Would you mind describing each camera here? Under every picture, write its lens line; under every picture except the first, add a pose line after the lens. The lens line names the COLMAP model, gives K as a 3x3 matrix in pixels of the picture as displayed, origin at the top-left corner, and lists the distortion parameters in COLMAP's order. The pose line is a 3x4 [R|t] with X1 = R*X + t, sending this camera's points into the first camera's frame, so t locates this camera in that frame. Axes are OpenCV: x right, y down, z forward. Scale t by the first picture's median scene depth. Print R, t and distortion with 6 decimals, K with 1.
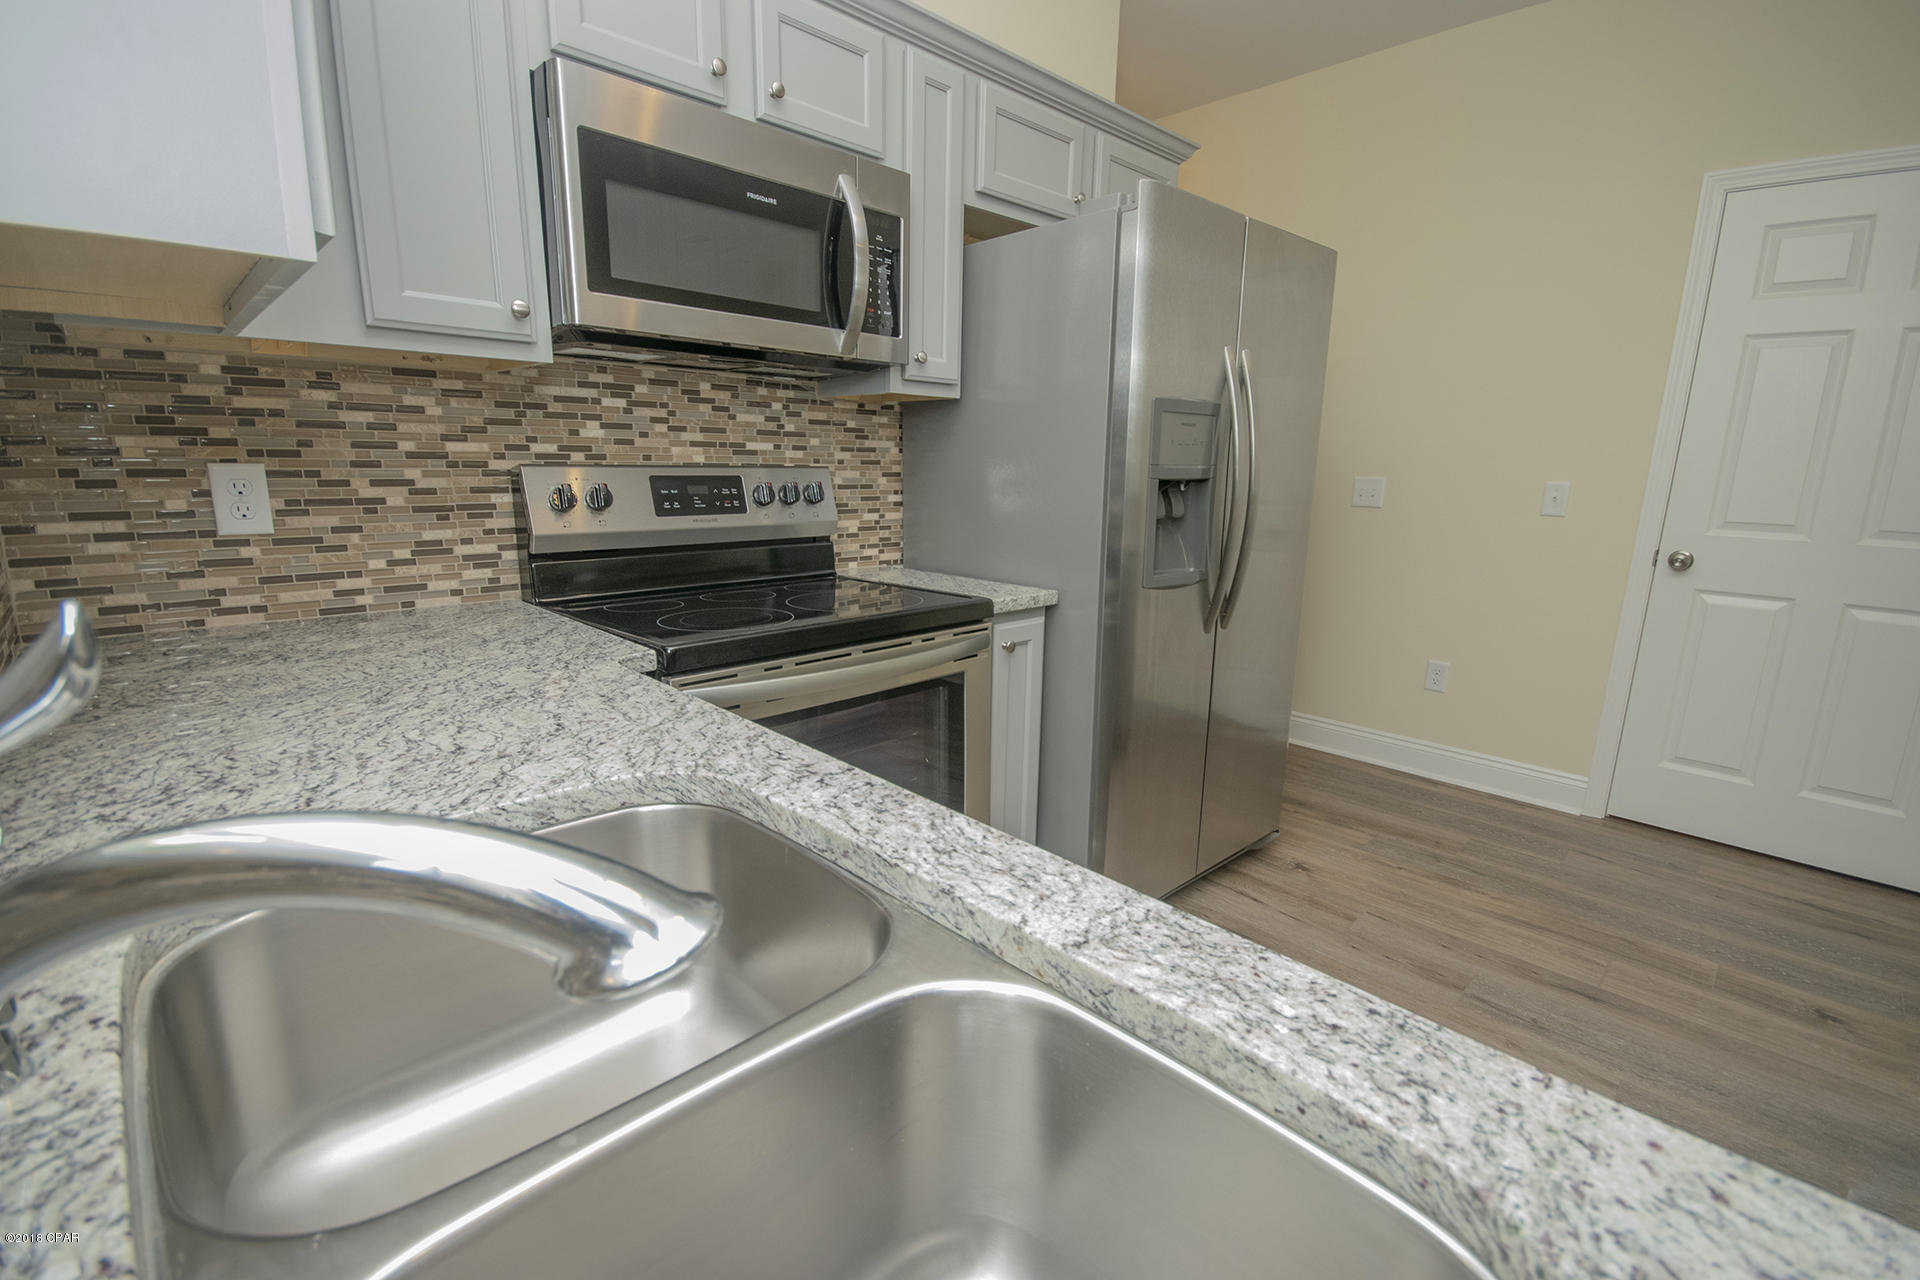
lens RADIAL K [[851.4, 0, 957.2], [0, 851.4, 643.2], [0, 0, 1]] dist [0.017278, -0.018079]
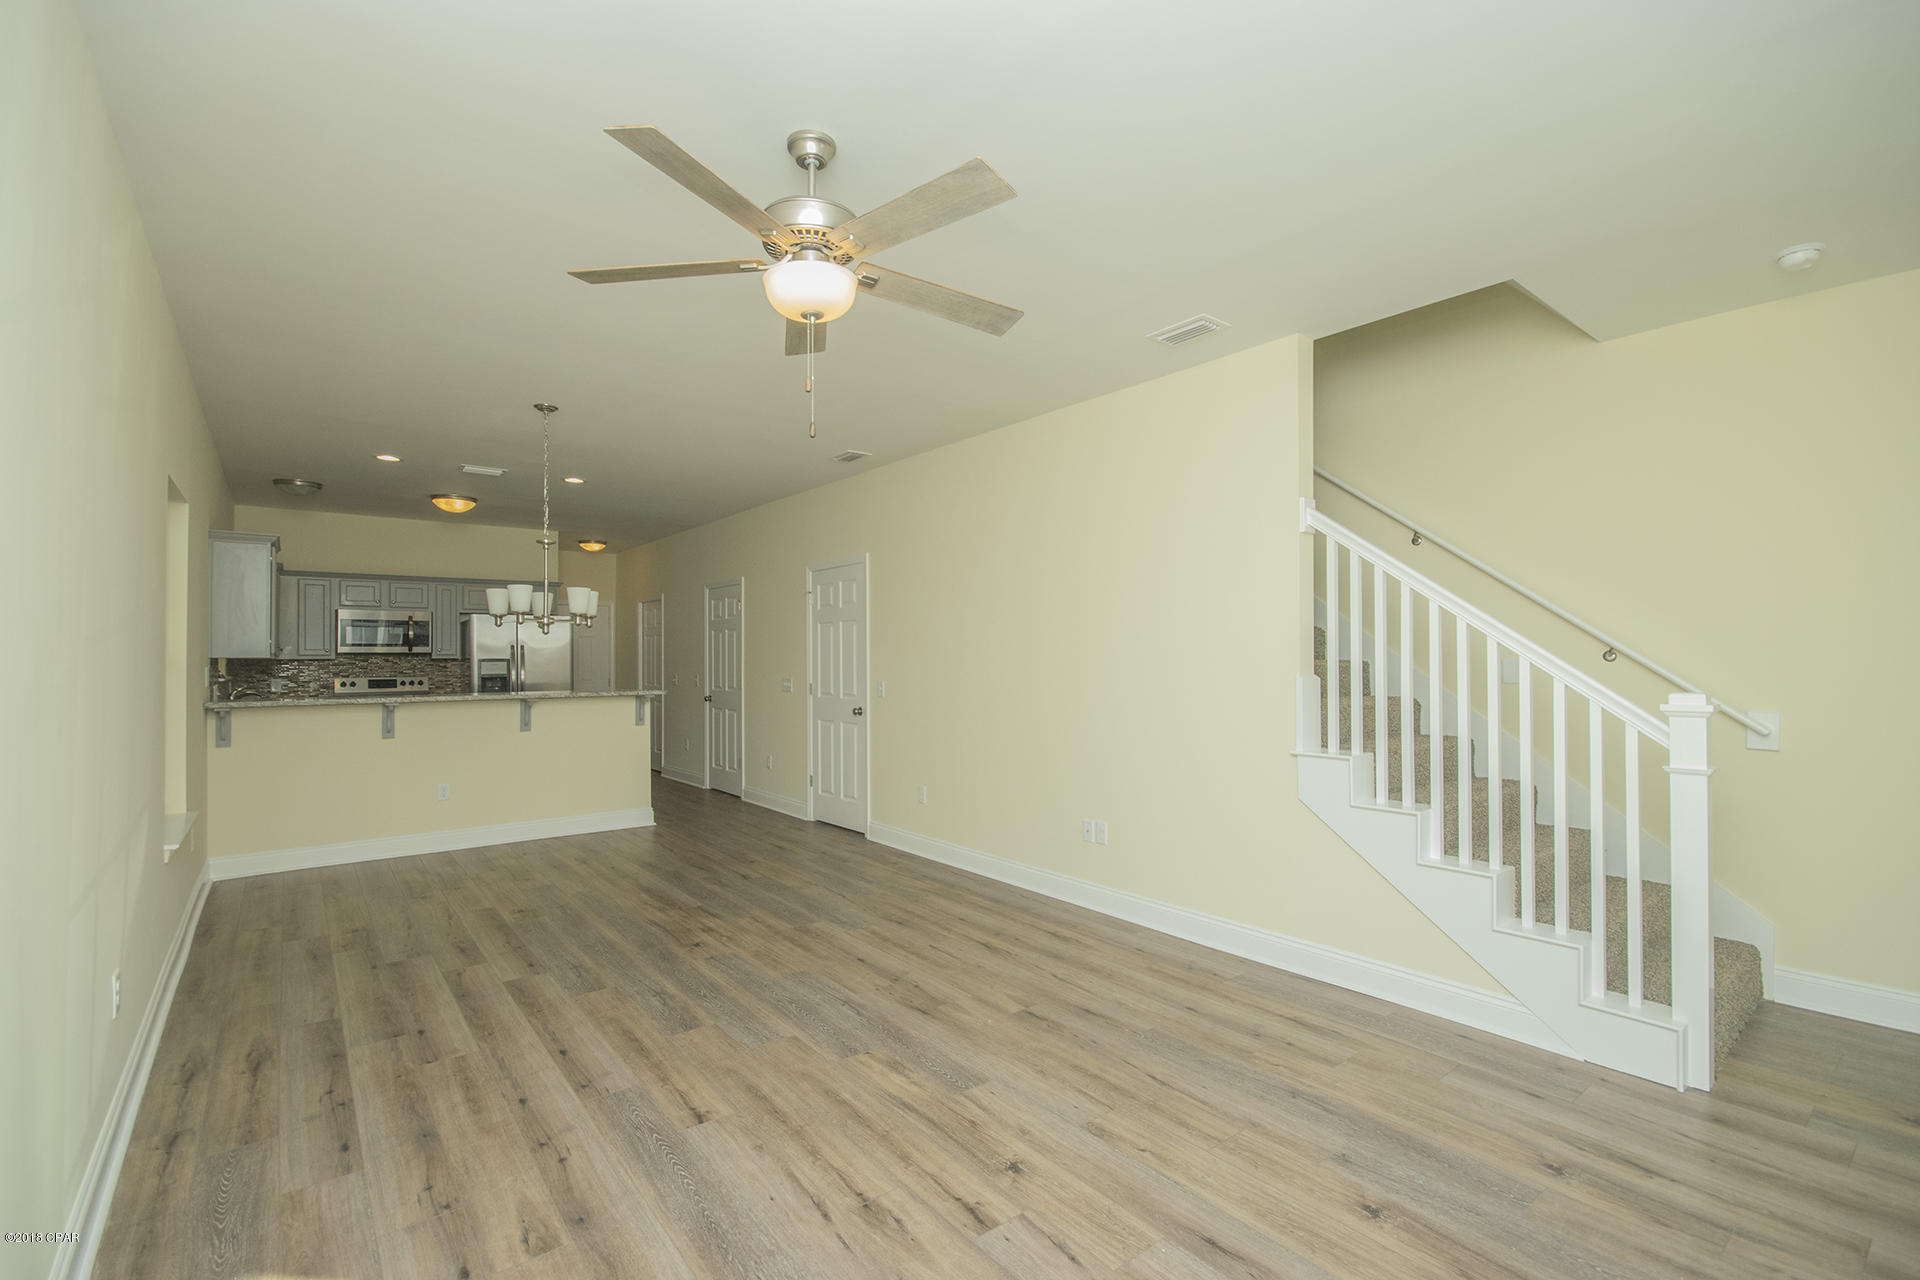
lens RADIAL K [[837.5, 0, 961.0], [0, 837.5, 648.6], [0, 0, 1]] dist [-0.000901, -0.000395]
pose [[0.995859, -0.025365, -0.087306, 3.199508], [0.005014, 0.974155, -0.225823, 0.668528], [0.090778, 0.224450, 0.970248, -3.075871]]
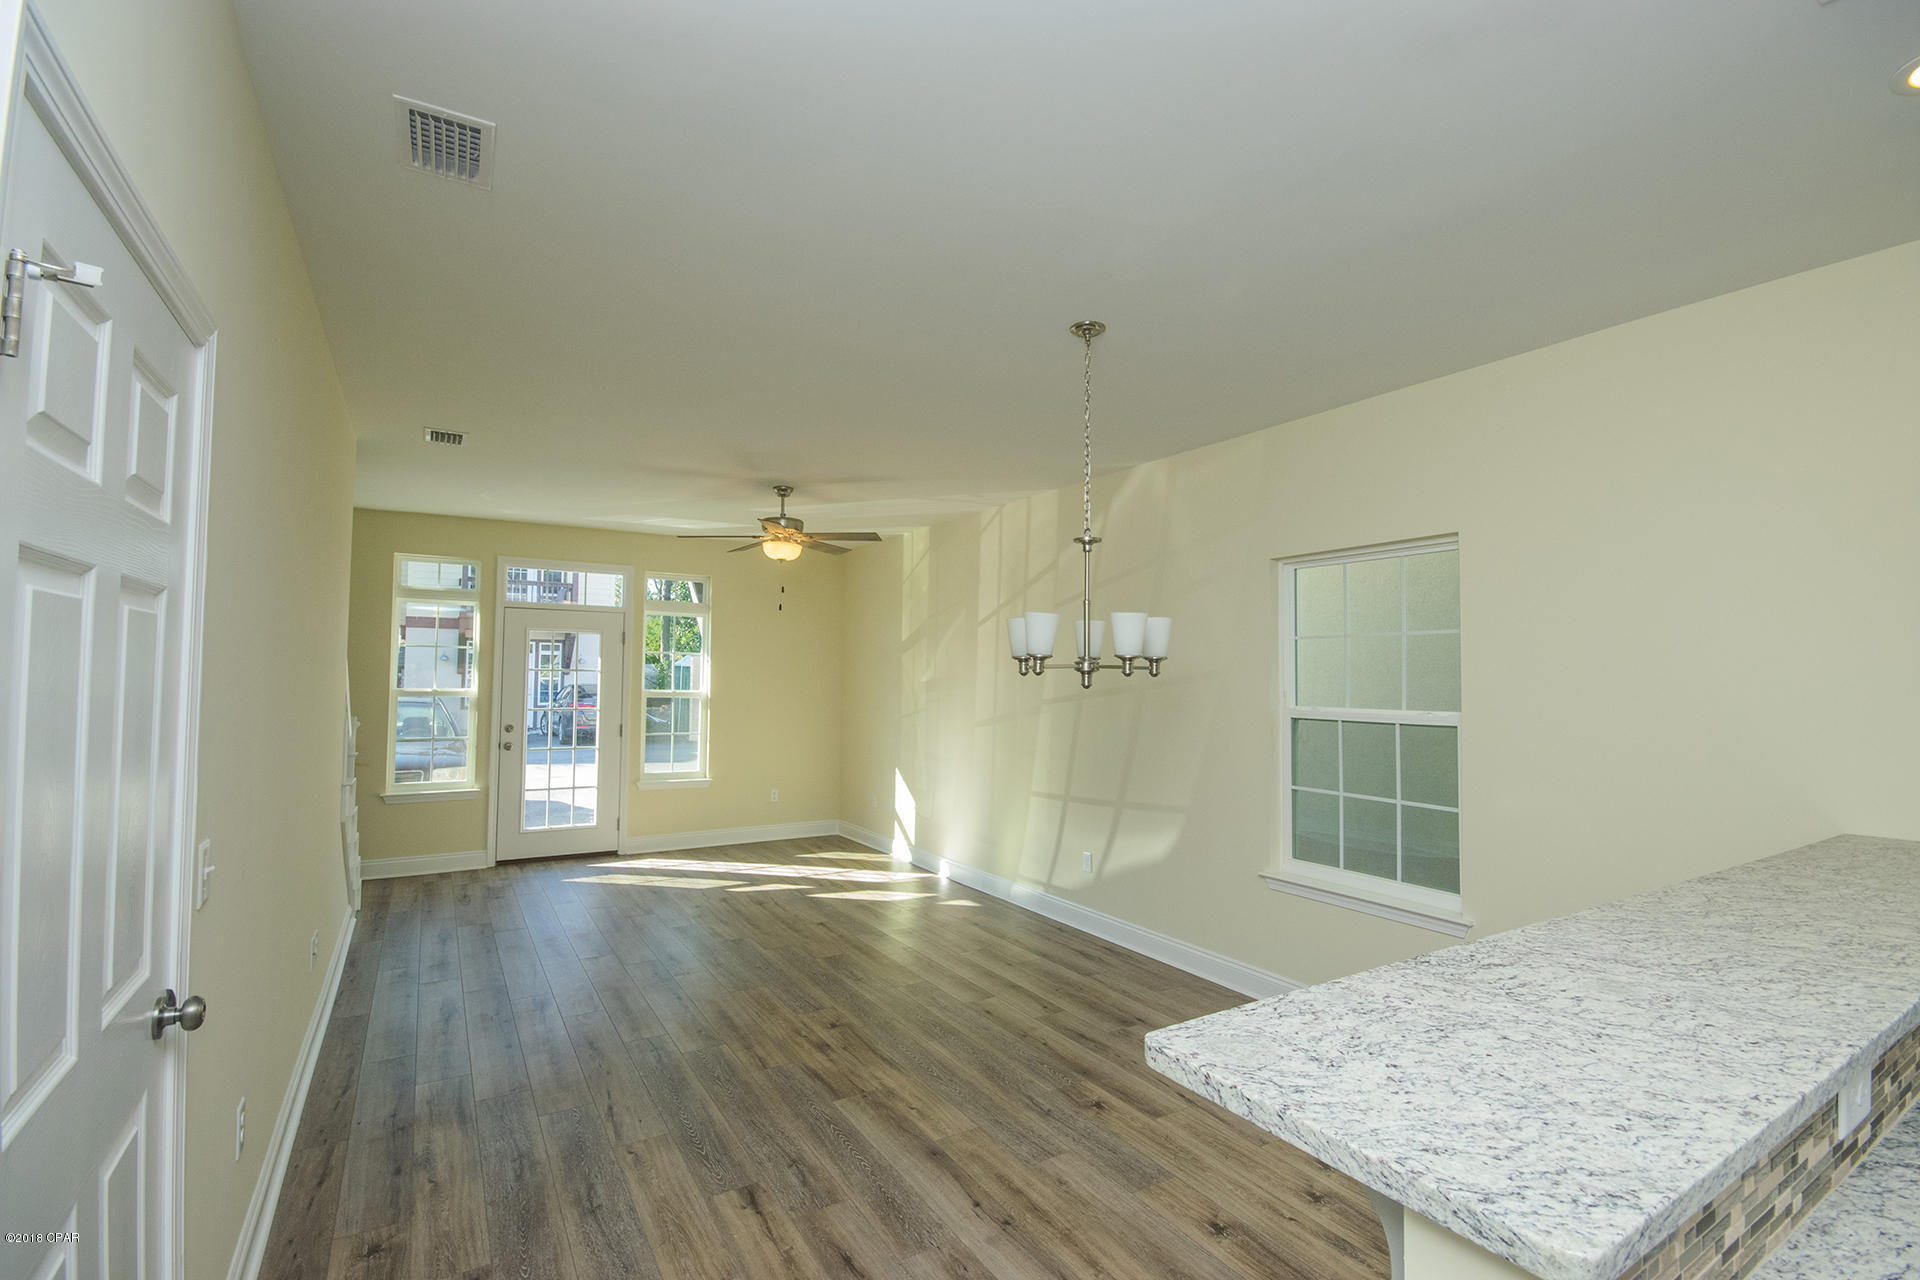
lens RADIAL K [[864.4, 0, 956.3], [0, 864.4, 641.4], [0, 0, 1]] dist [0.009901, -0.010453]
pose [[-0.976784, -0.022535, 0.213036, 1.593201], [0.014464, 0.985246, 0.170534, -0.335177], [-0.213736, 0.169656, -0.962047, 0.933693]]
